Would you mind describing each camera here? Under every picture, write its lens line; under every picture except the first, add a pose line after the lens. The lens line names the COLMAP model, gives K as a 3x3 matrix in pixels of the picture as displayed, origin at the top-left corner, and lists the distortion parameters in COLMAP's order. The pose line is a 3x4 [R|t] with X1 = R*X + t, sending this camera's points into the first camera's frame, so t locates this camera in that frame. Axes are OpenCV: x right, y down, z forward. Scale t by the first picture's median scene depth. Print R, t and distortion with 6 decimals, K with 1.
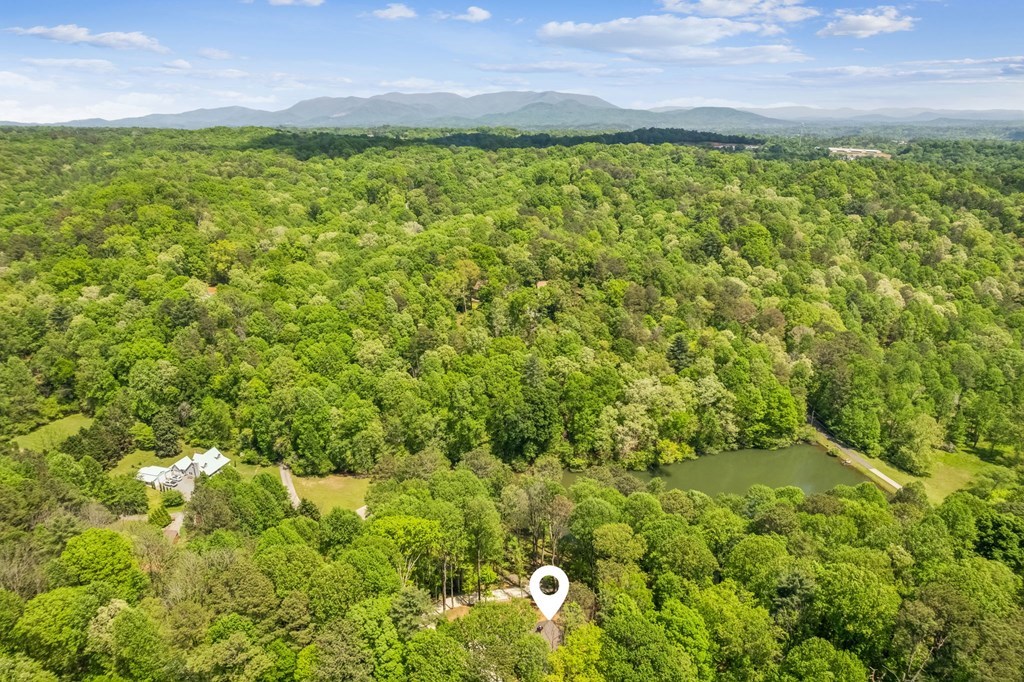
lens RADIAL K [[651.4, 0, 512.7], [0, 651.4, 340.1], [0, 0, 1]] dist [-0.032298, 0.003882]
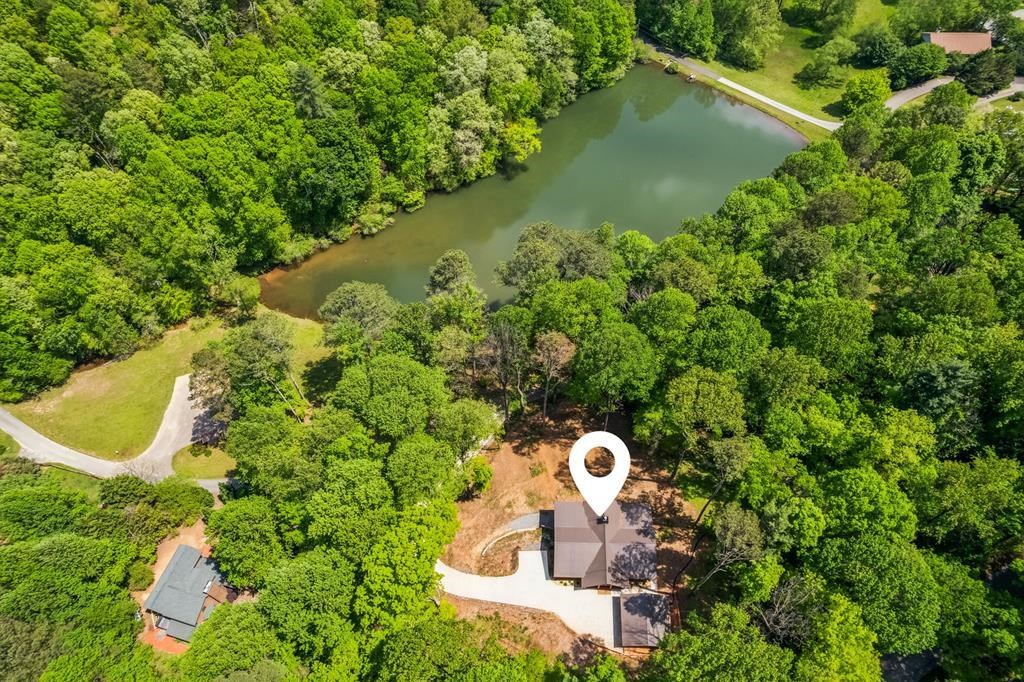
lens RADIAL K [[651.4, 0, 512.1], [0, 651.4, 342.8], [0, 0, 1]] dist [-0.032298, 0.003882]
pose [[0.831125, -0.455170, 0.319456, -0.112357], [0.187266, 0.770012, 0.609929, -0.106397], [-0.523606, -0.447104, 0.725214, 0.344674]]
